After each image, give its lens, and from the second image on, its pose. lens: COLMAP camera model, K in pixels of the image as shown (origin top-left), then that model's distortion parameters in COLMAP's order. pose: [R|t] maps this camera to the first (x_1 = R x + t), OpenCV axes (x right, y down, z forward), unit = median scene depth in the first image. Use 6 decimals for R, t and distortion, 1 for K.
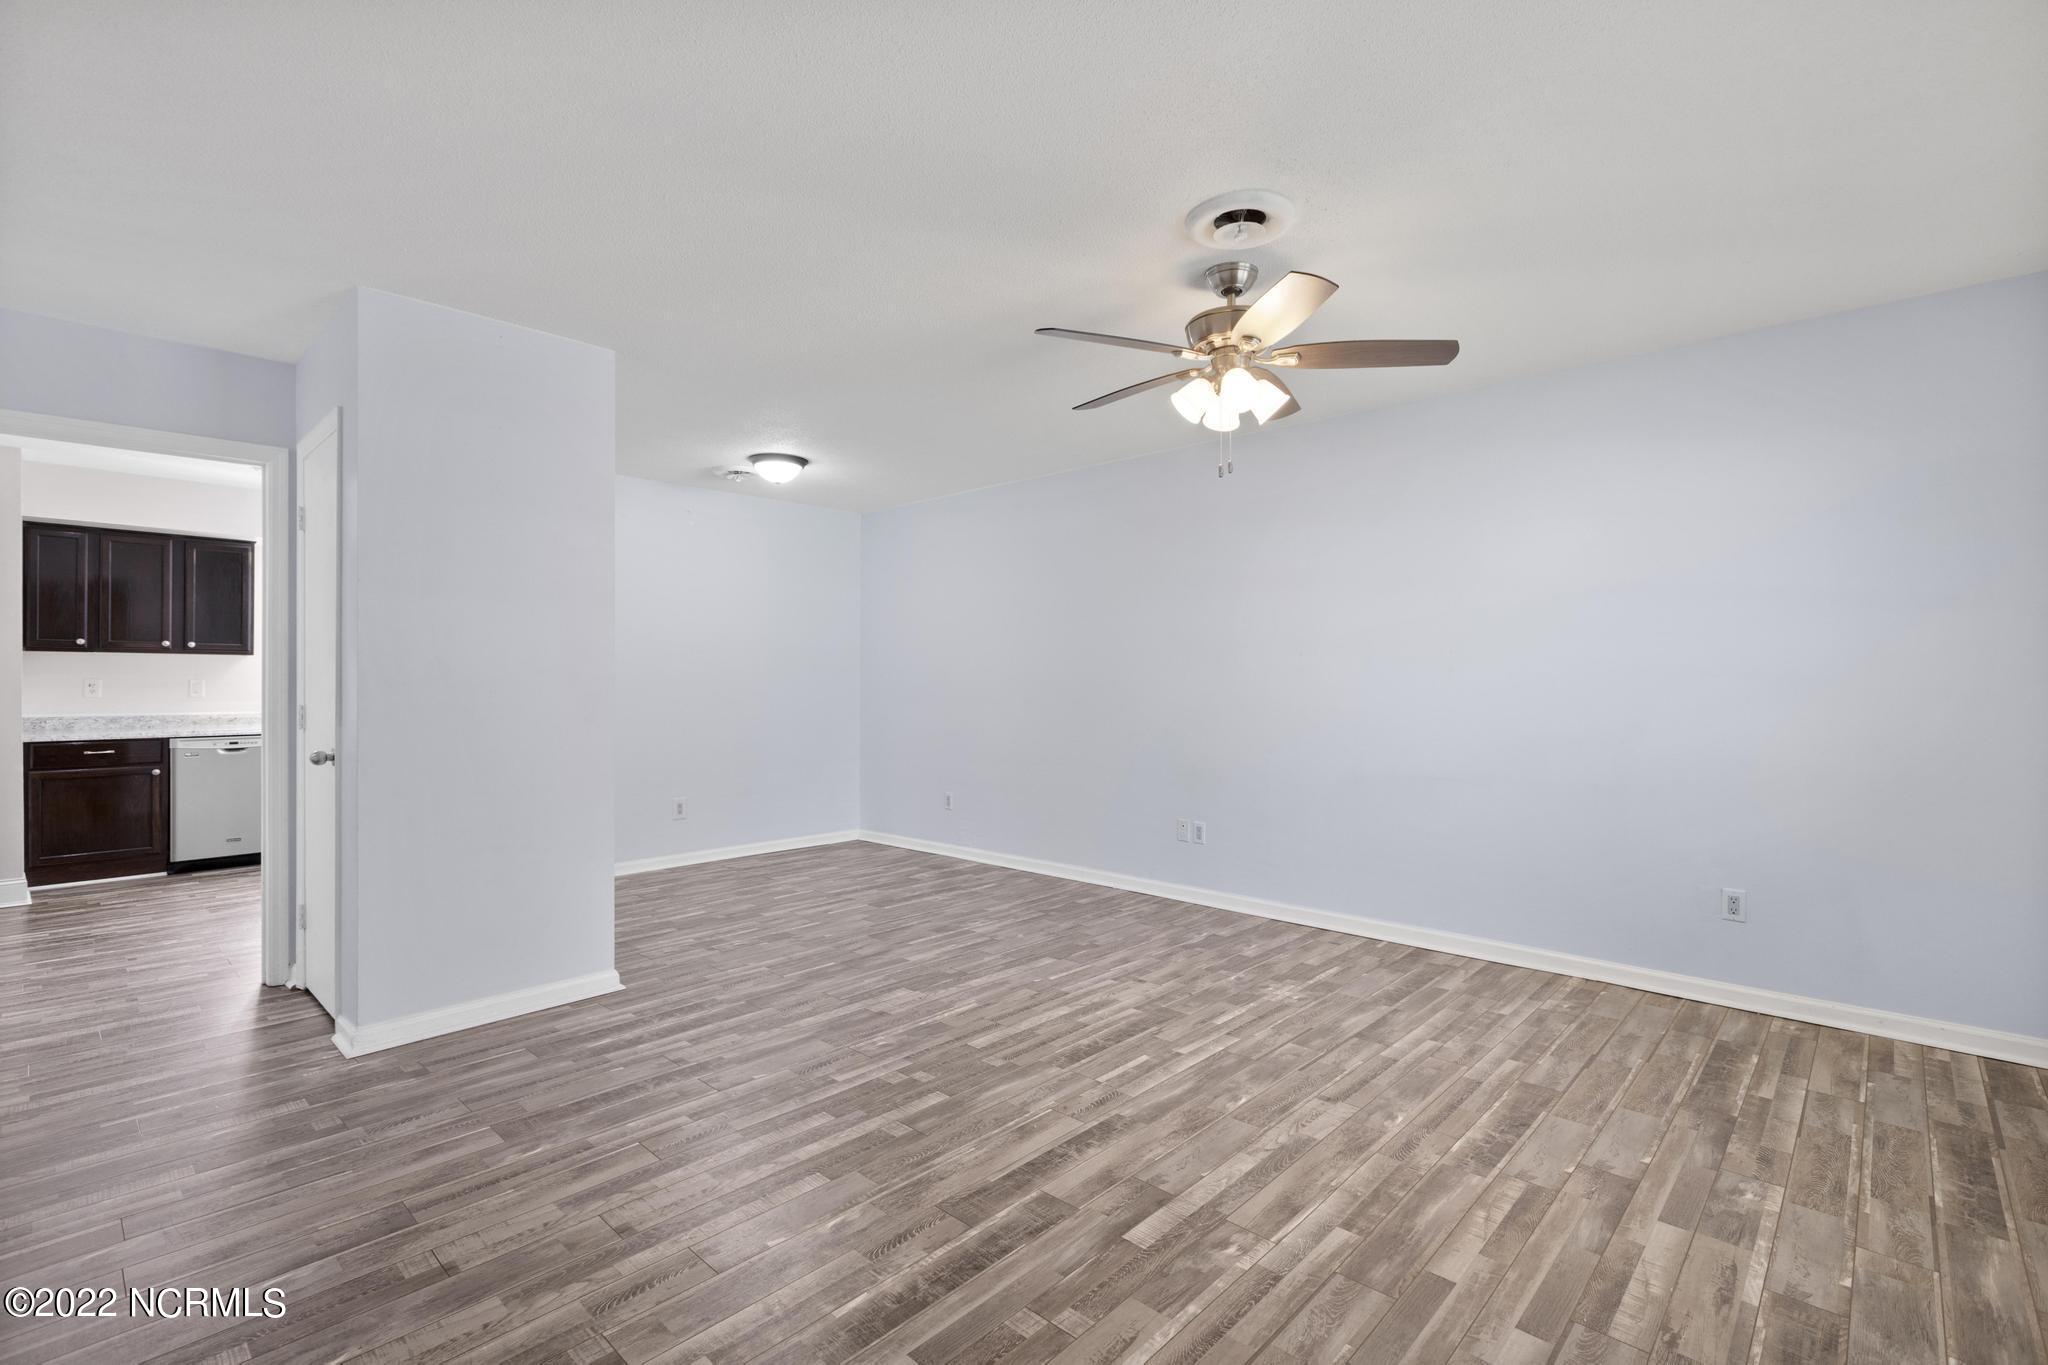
lens RADIAL K [[931.4, 0, 1030.5], [0, 931.4, 680.3], [0, 0, 1]] dist [0.001630, 0.000269]
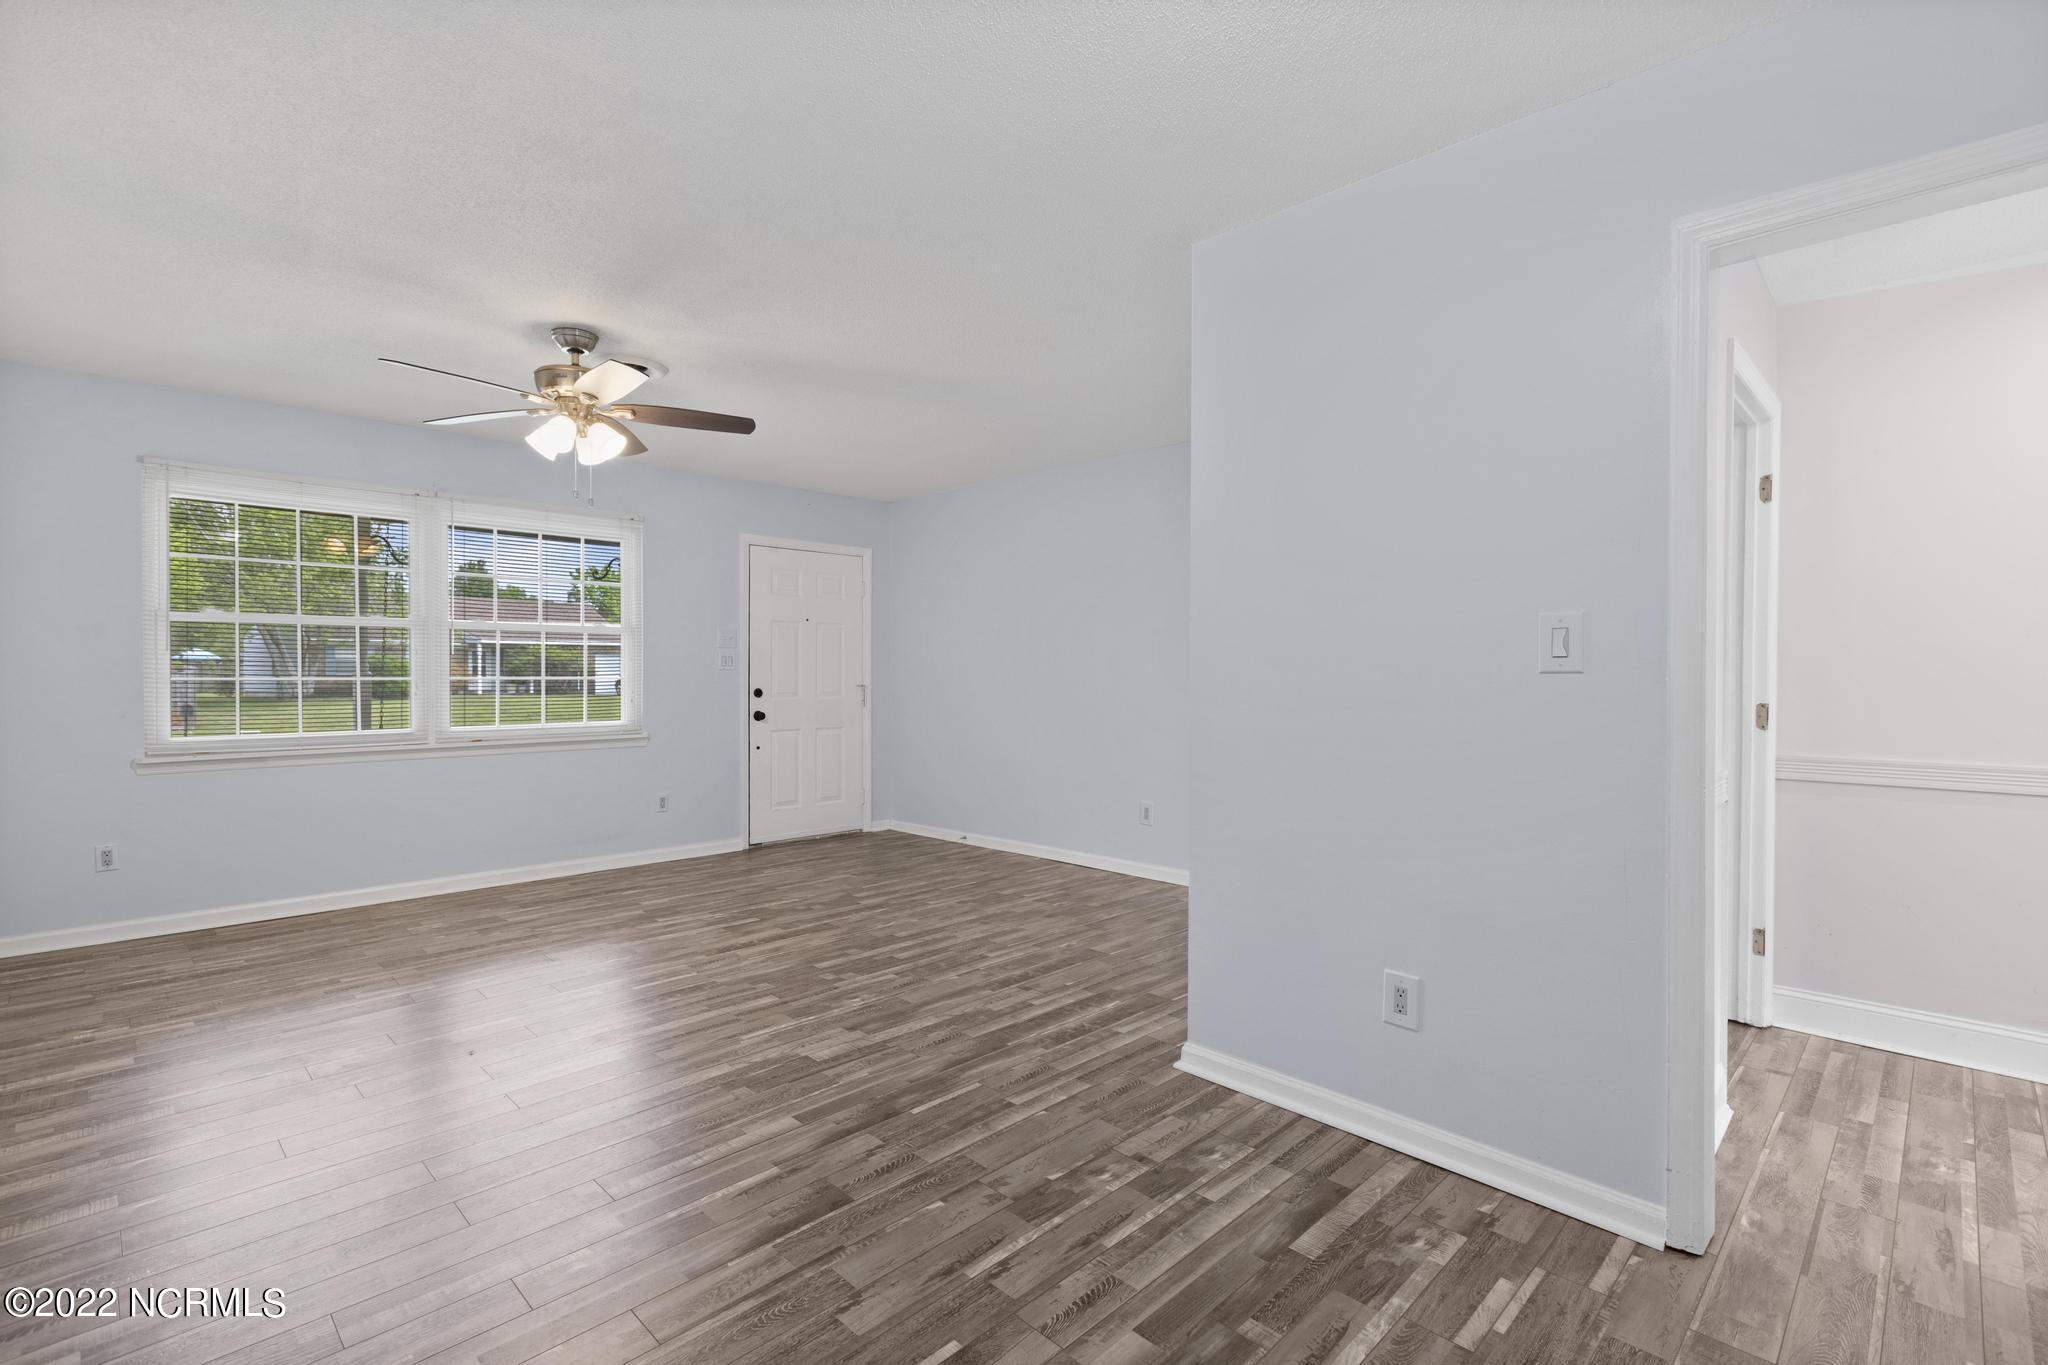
lens RADIAL K [[938.9, 0, 1026.7], [0, 938.9, 684.0], [0, 0, 1]] dist [0.012084, 0.000203]
pose [[-0.999525, -0.003235, 0.030654, -0.406793], [-0.002903, 0.999937, 0.010870, 0.003733], [-0.030687, 0.010776, -0.999471, 2.166832]]
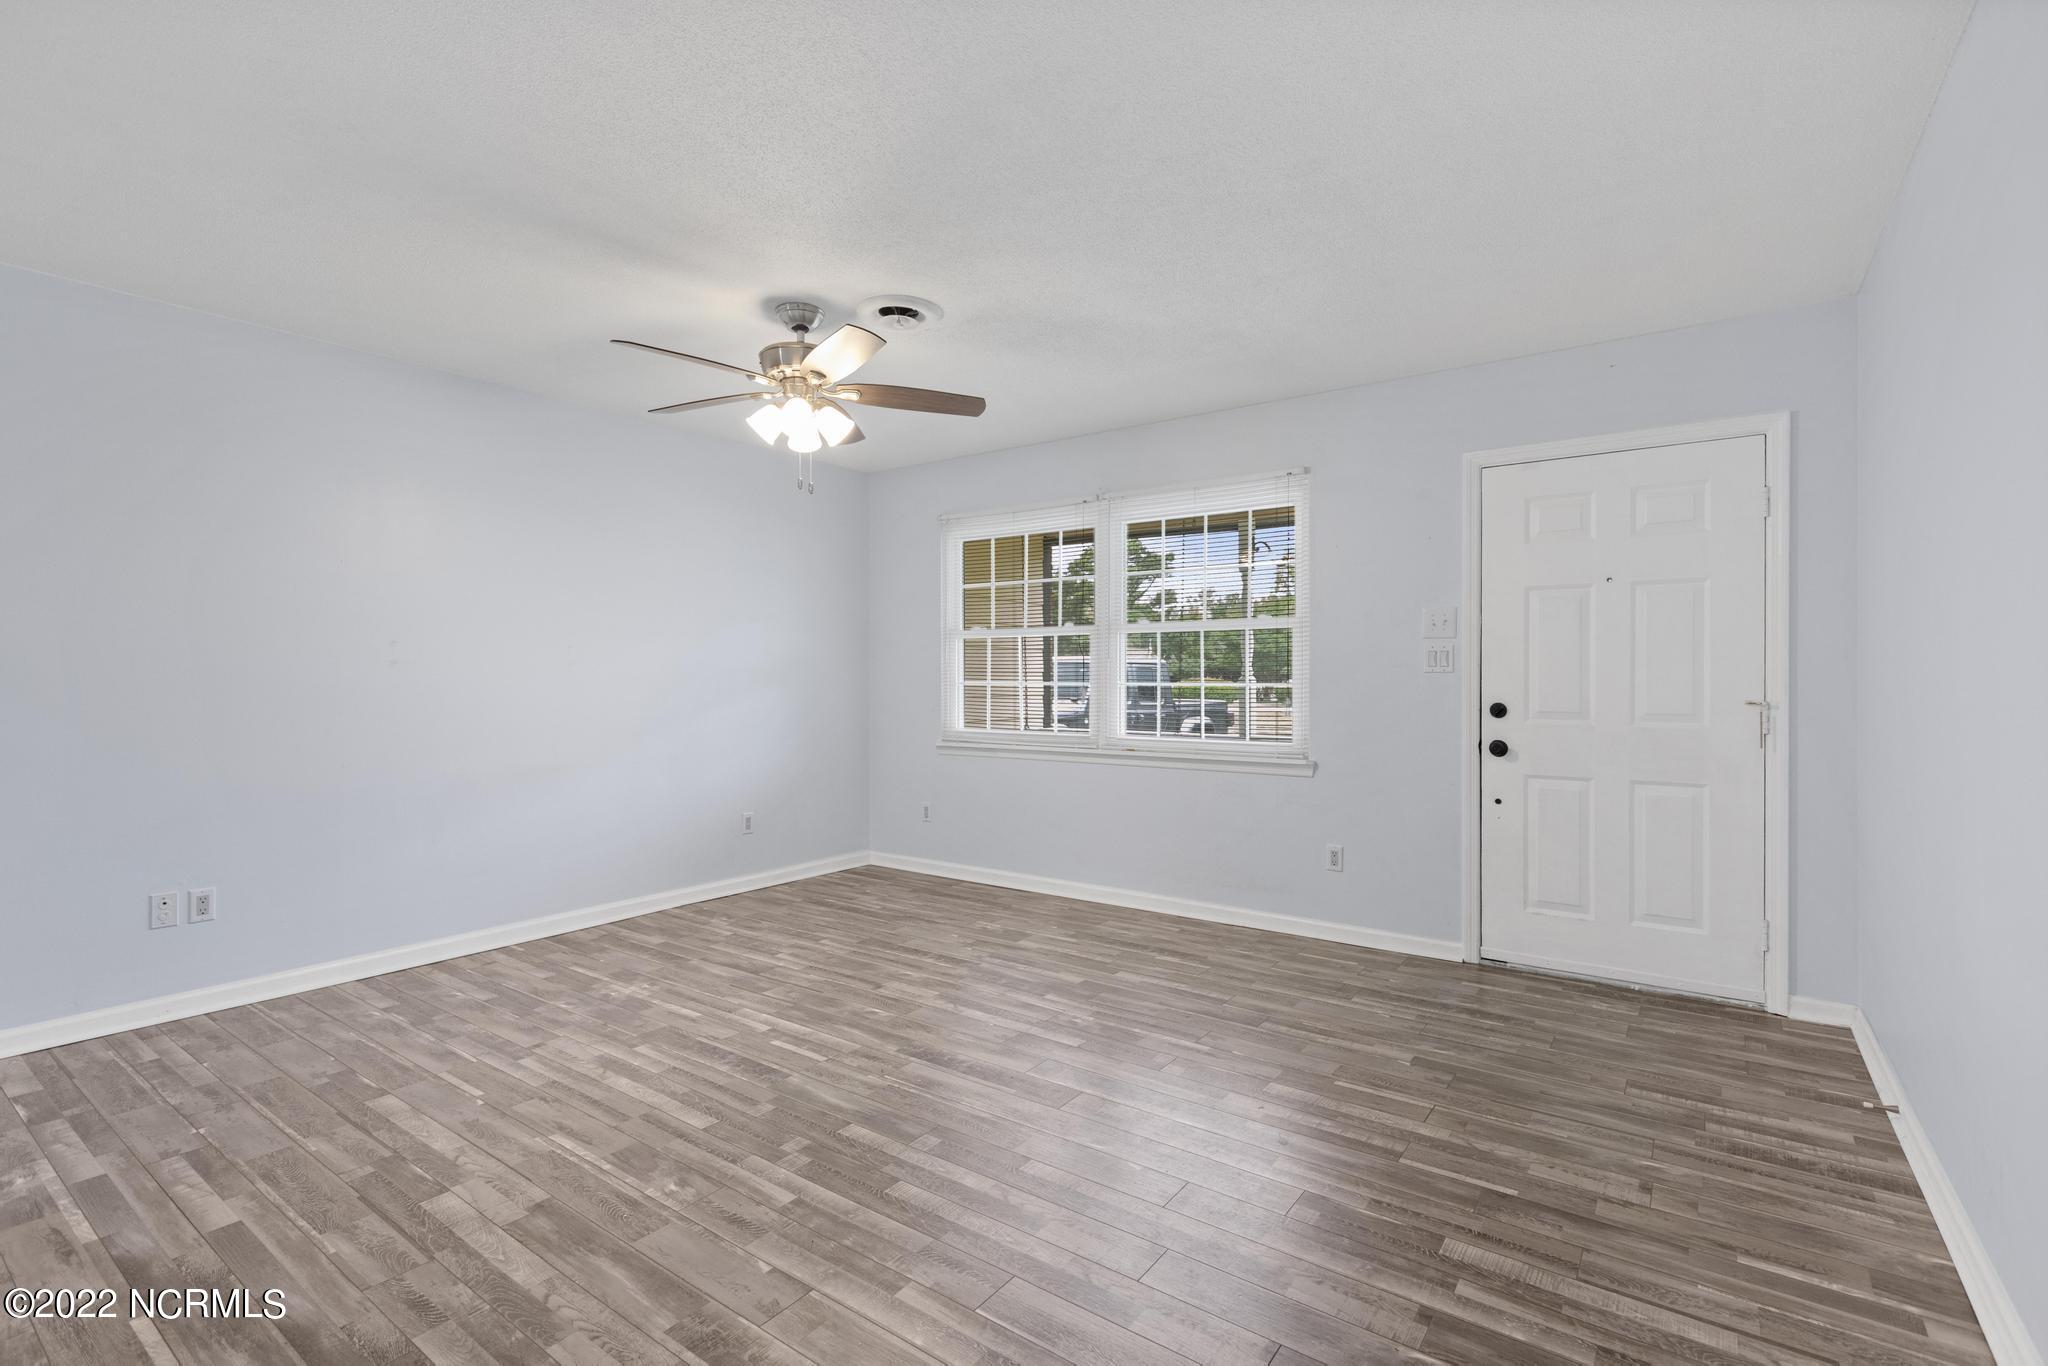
lens RADIAL K [[931.4, 0, 1030.5], [0, 931.4, 680.8], [0, 0, 1]] dist [0.001630, 0.000269]
pose [[-0.124468, -0.005254, 0.992210, -0.920762], [0.000013, 0.999986, 0.005297, 0.001942], [-0.992224, 0.000673, -0.124466, 0.843924]]
